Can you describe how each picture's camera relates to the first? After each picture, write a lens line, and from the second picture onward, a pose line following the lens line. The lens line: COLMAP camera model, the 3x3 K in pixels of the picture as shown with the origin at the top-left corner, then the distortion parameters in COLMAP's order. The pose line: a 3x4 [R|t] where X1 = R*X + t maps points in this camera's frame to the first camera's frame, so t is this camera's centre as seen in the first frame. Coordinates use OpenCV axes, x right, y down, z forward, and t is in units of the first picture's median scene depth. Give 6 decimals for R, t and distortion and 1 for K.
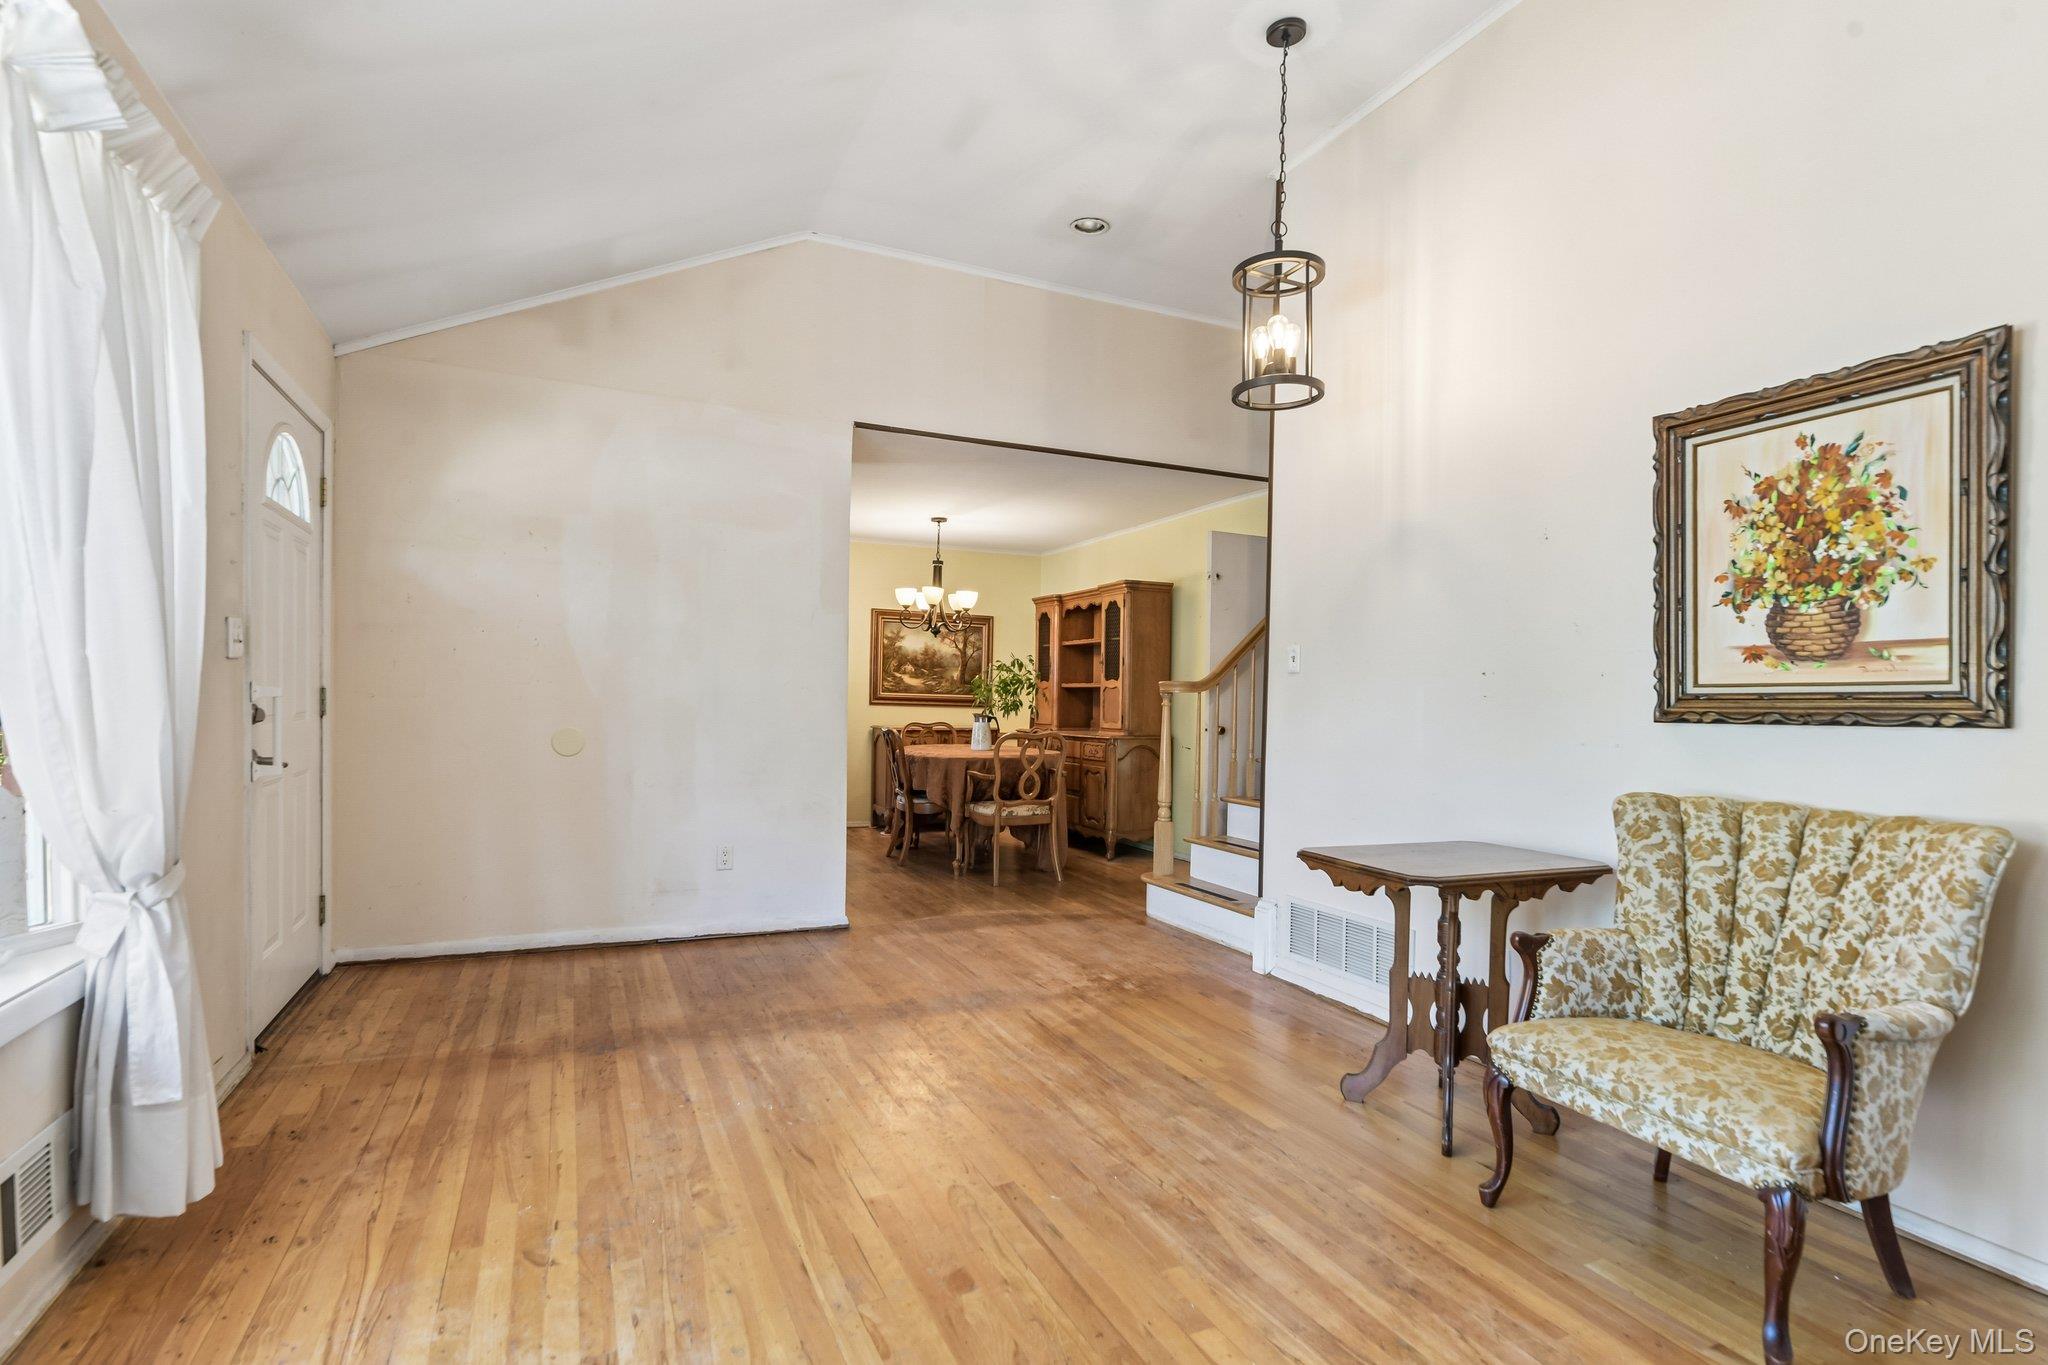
lens RADIAL K [[933.3, 0, 1024.0], [0, 933.3, 682.5], [0, 0, 1]] dist [0.004138, -0.005086]
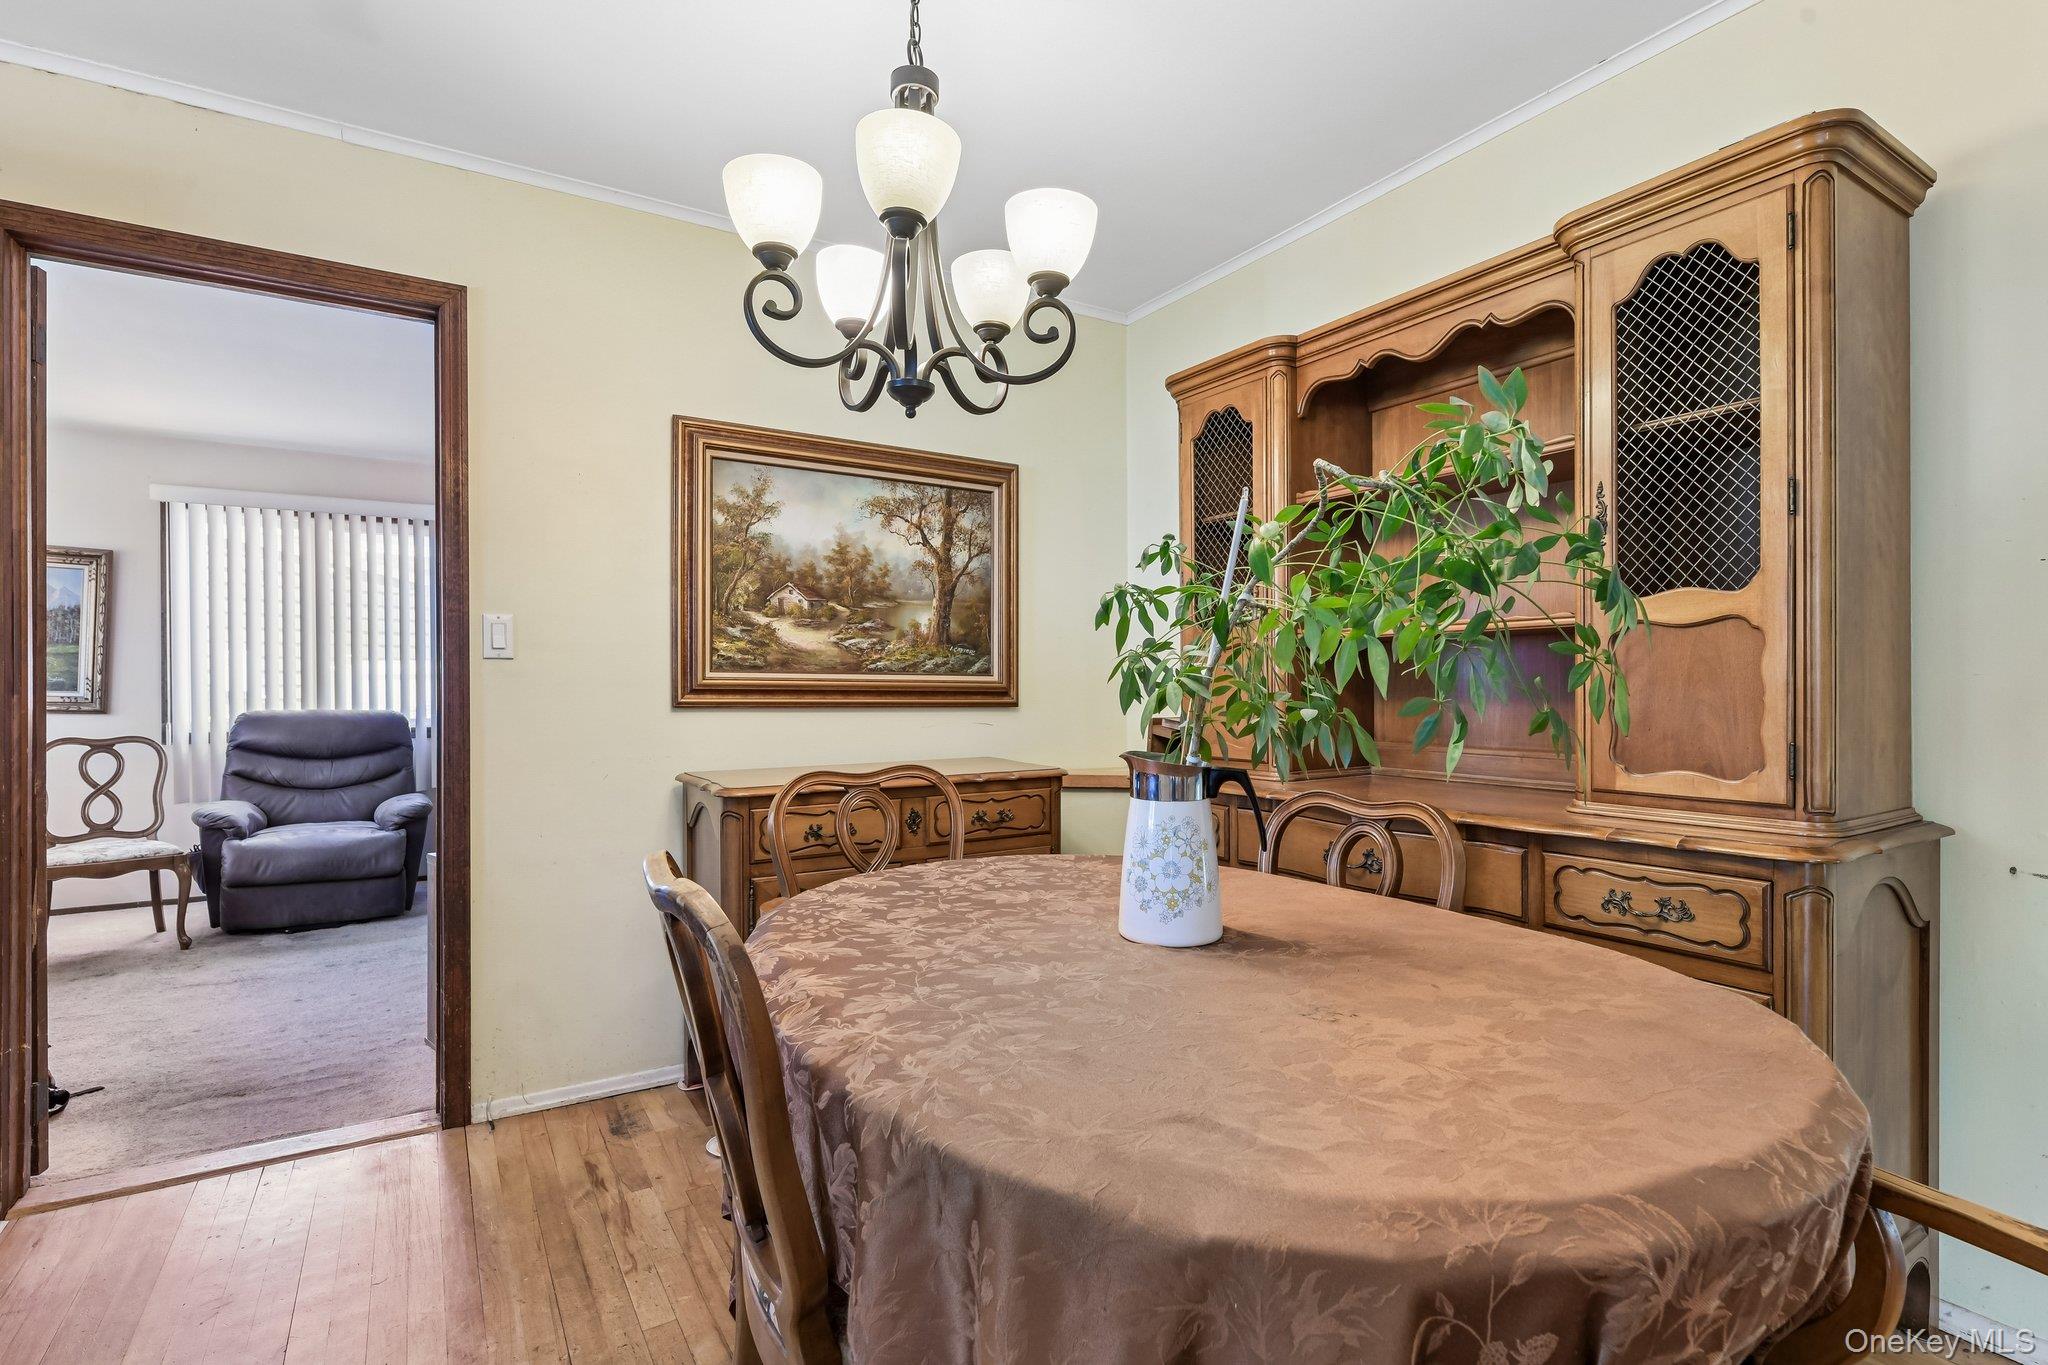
lens RADIAL K [[999.9, 0, 1029.8], [0, 999.9, 678.7], [0, 0, 1]] dist [-0.000343, -0.000827]
pose [[0.992813, -0.018479, 0.118239, -0.081197], [0.017543, 0.999806, 0.008955, 0.011968], [-0.118382, -0.006816, 0.992945, 0.628801]]
